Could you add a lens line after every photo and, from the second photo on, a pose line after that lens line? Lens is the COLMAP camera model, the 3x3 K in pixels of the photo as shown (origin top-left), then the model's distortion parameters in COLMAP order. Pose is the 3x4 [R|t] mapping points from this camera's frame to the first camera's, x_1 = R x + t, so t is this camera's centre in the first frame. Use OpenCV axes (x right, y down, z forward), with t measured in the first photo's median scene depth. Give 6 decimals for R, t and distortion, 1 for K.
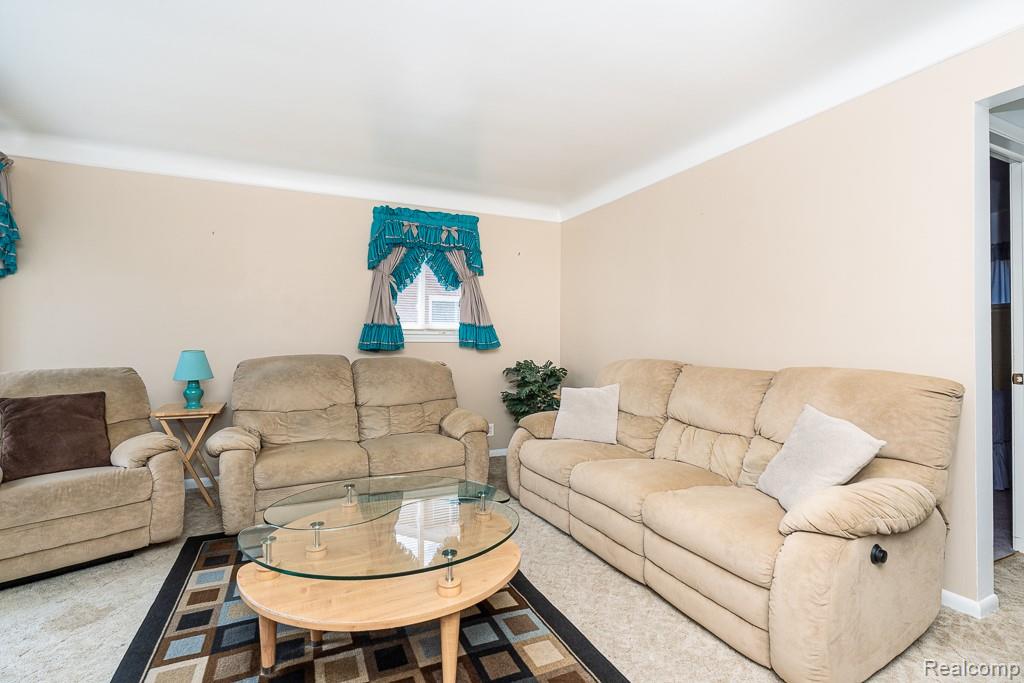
lens RADIAL K [[467.9, 0, 508.8], [0, 467.9, 341.6], [0, 0, 1]] dist [-0.009391, 0.003390]
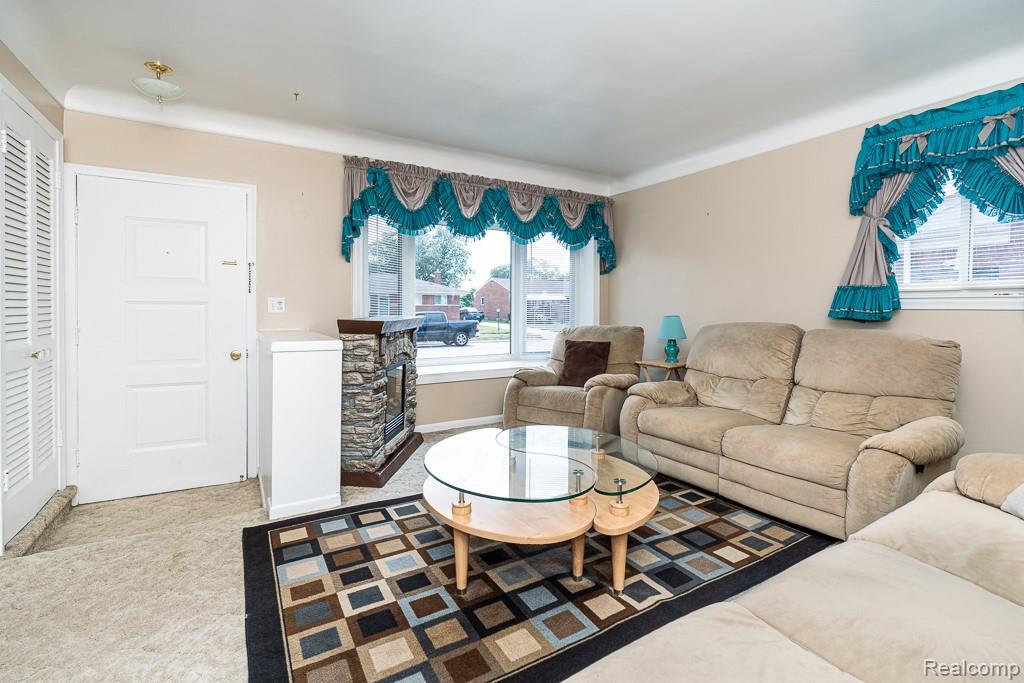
lens RADIAL K [[467.9, 0, 540.2], [0, 467.9, 316.0], [0, 0, 1]] dist [-0.009391, 0.003390]
pose [[0.137453, 0.017974, -0.990345, 0.424019], [0.002443, 0.999826, 0.018485, -0.003518], [0.990505, -0.004961, 0.137385, 0.391684]]
